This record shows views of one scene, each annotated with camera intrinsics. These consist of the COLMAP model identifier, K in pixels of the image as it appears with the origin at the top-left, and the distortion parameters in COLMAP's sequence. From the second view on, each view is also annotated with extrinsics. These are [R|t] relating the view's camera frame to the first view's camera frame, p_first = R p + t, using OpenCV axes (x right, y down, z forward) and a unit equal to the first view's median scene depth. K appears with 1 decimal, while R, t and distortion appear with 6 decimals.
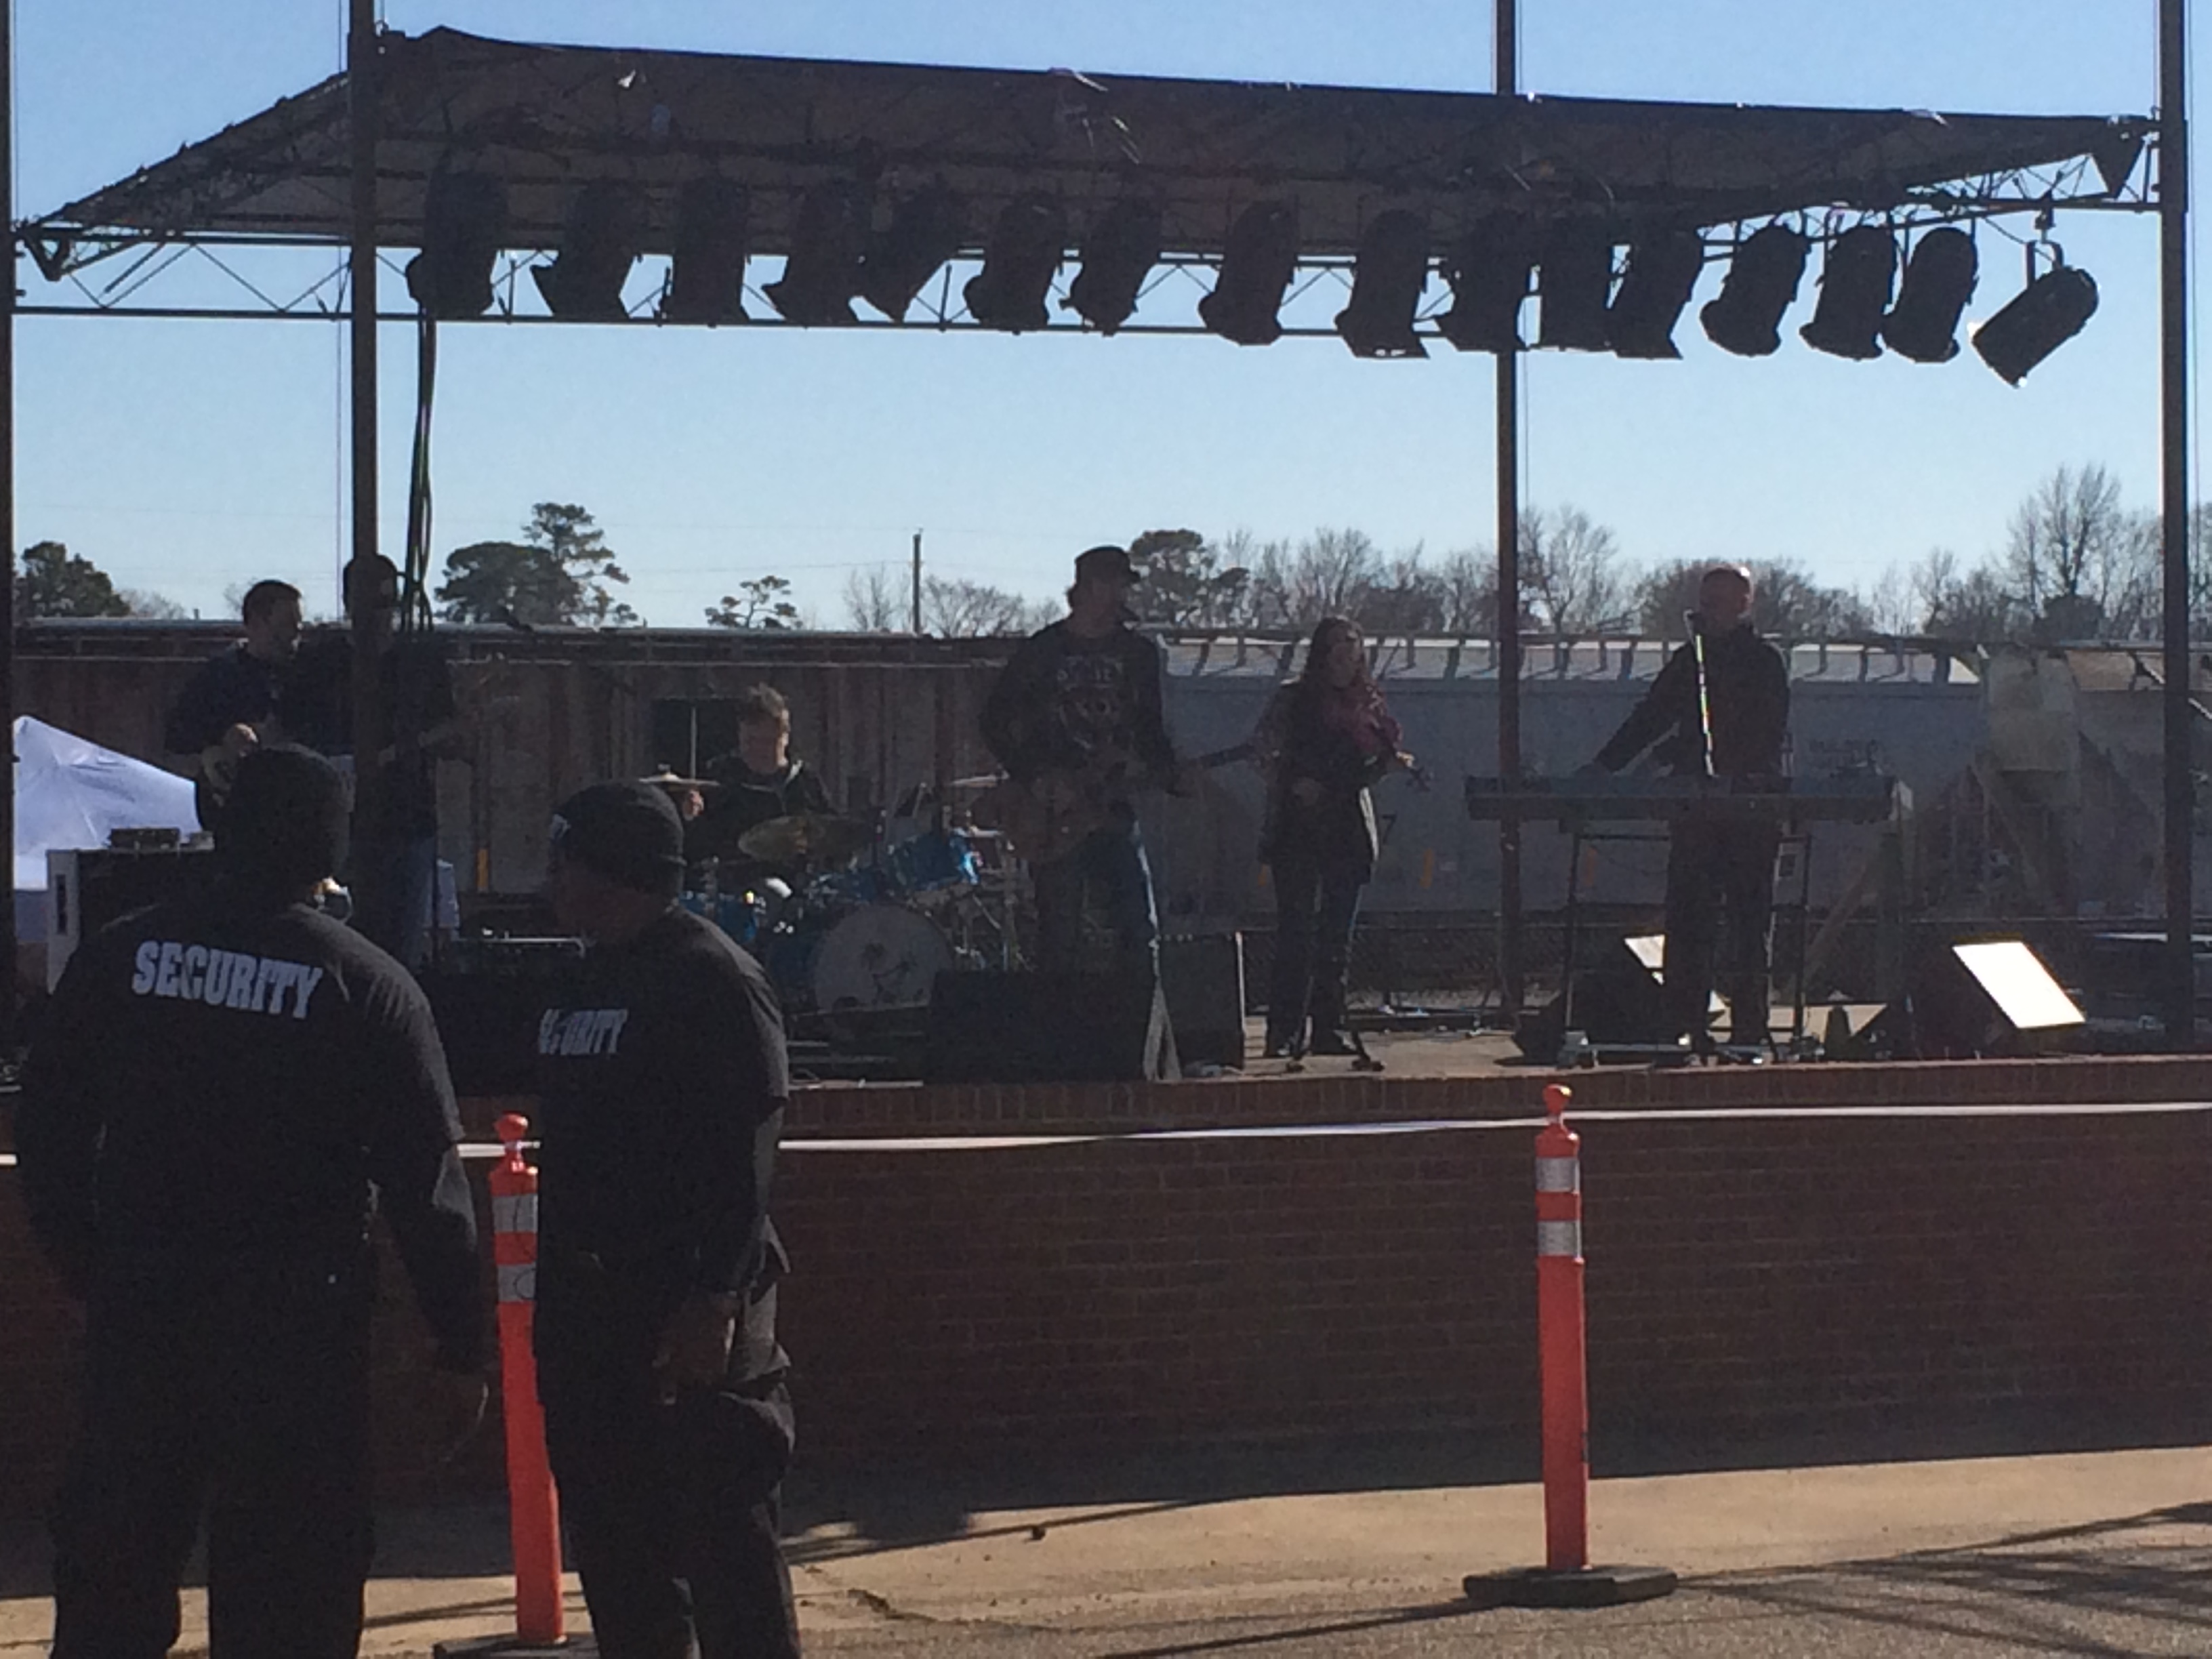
lens RADIAL K [[5655.6, 0, 1106.2], [0, 5655.6, 832.8], [0, 0, 1]] dist [0.102976, 0.000000]
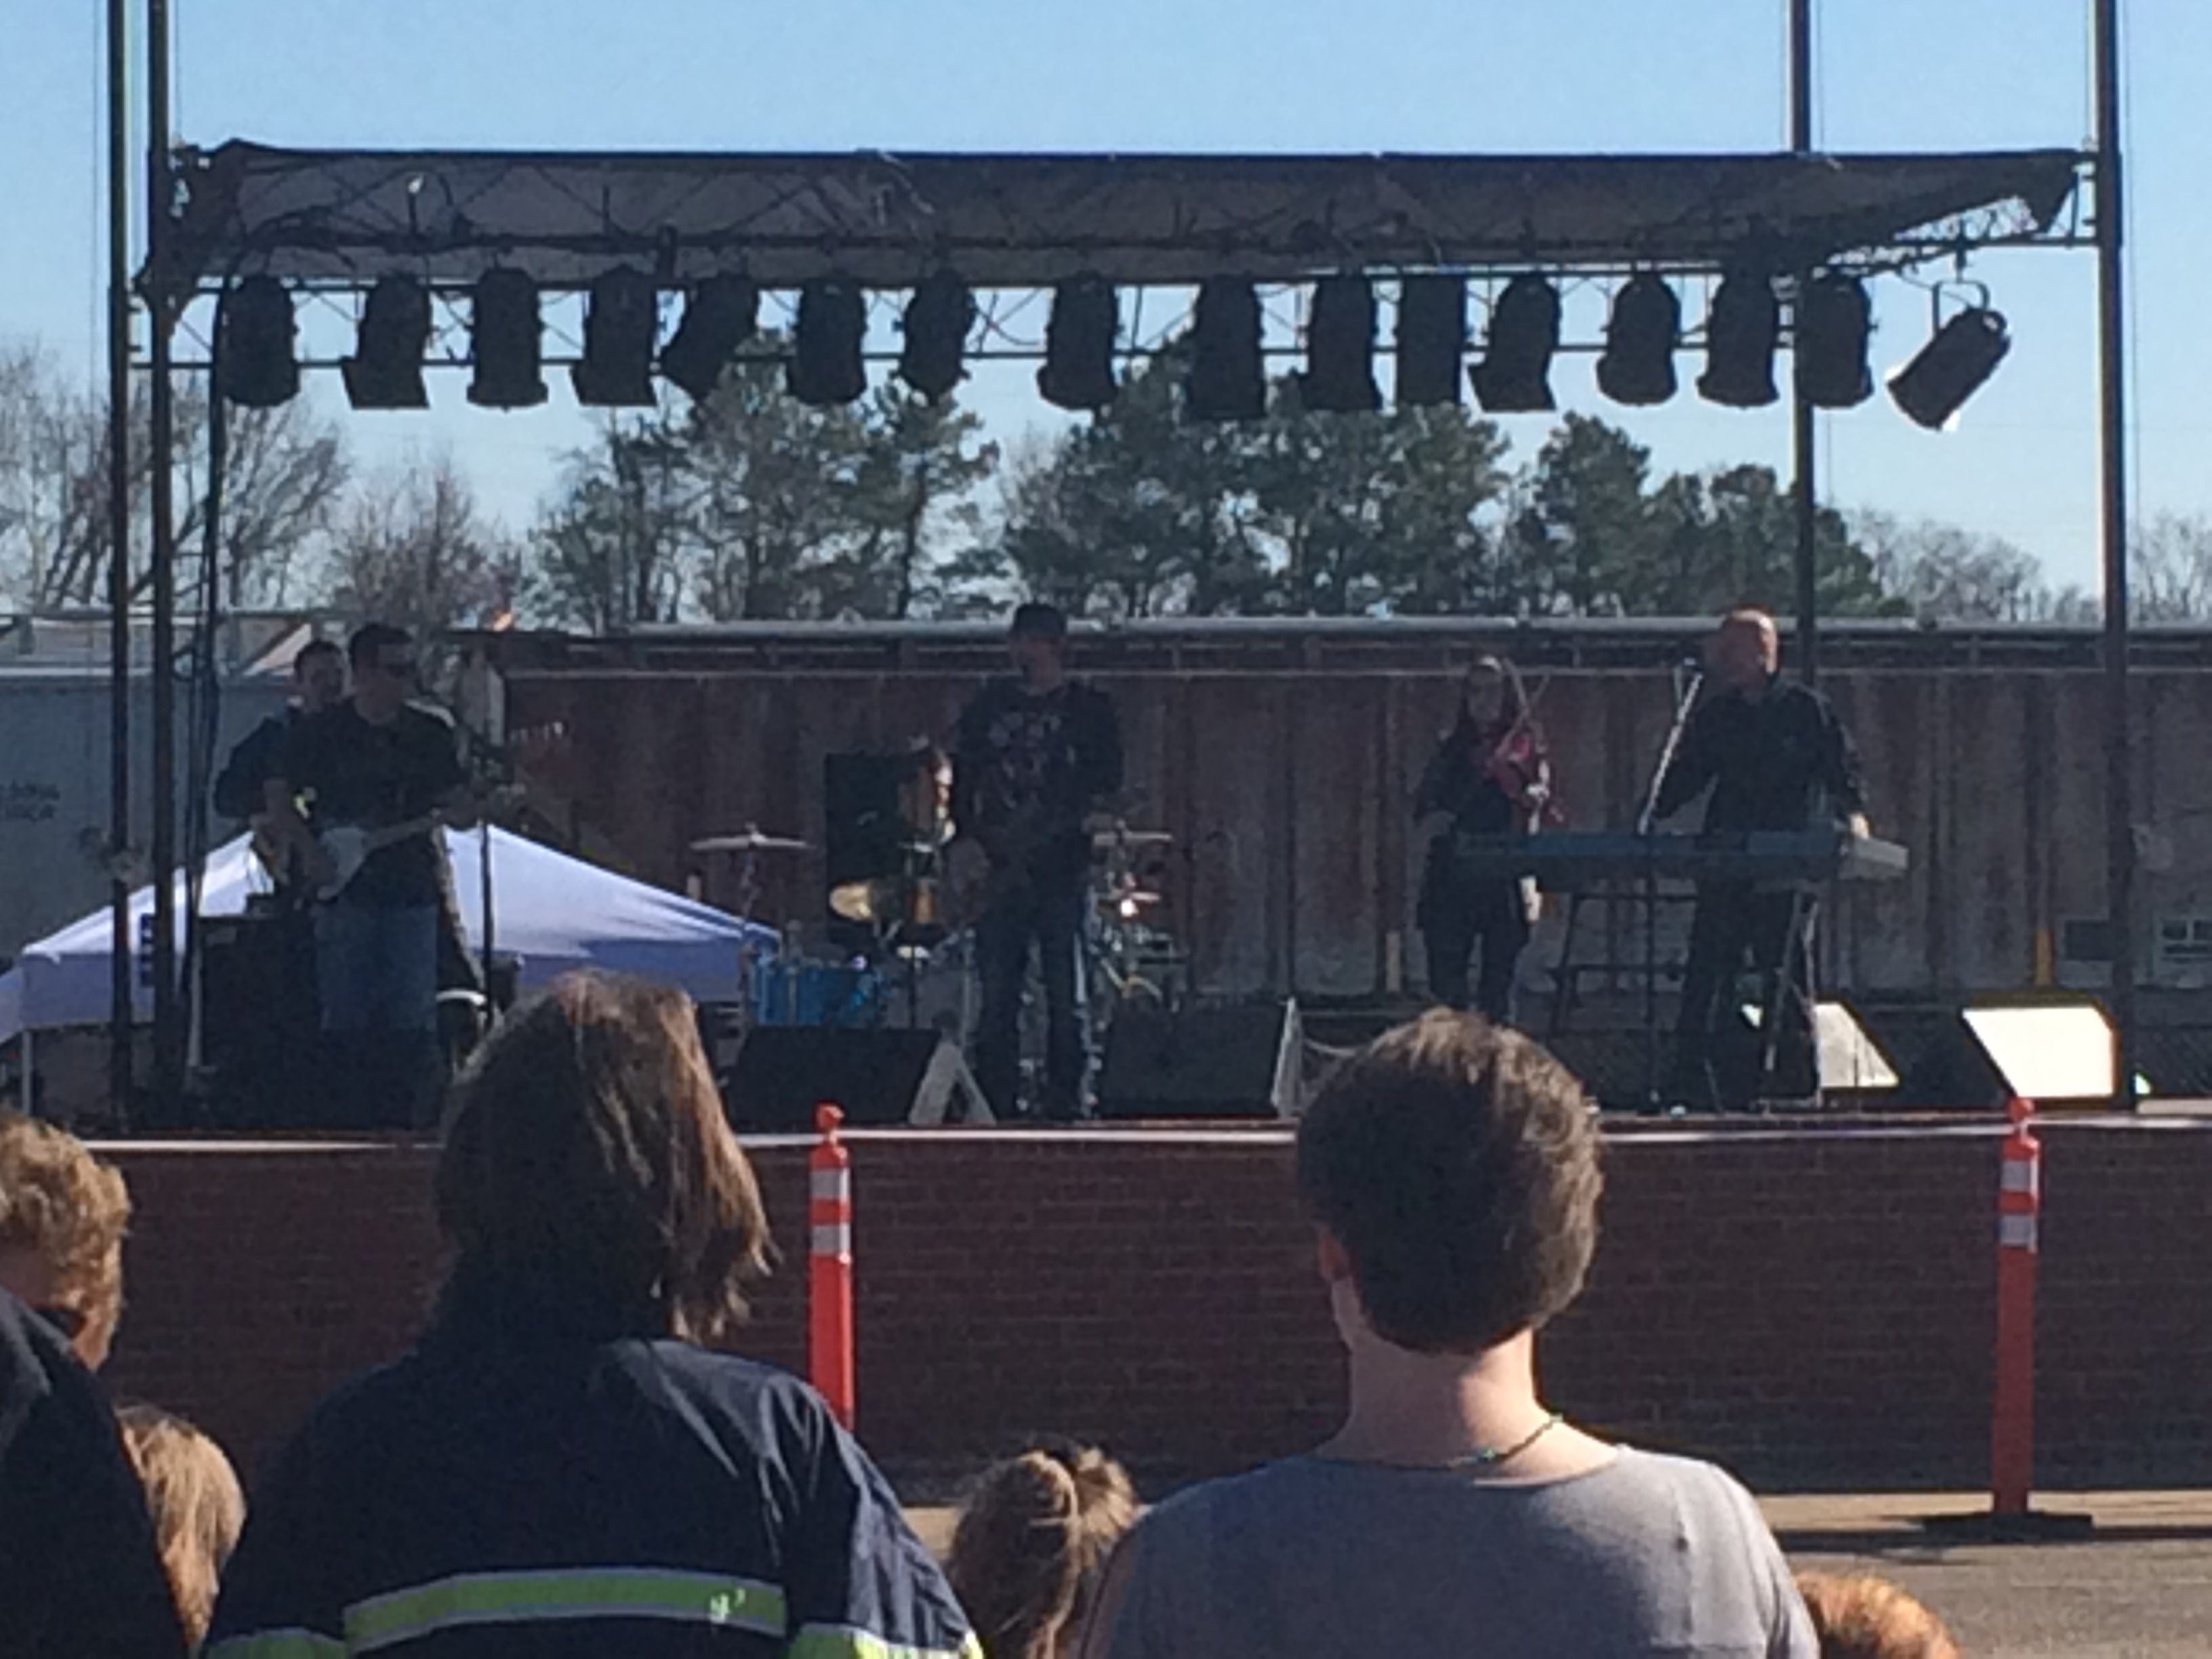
lens RADIAL K [[9494.9, 0, 1105.9], [0, 9494.9, 829.7], [0, 0, 1]] dist [0.283451, 0.000000]
pose [[0.958873, -0.001892, -0.283830, 0.483425], [-0.000728, 0.999958, -0.009124, 0.004081], [0.283836, 0.008955, 0.958831, -0.593841]]
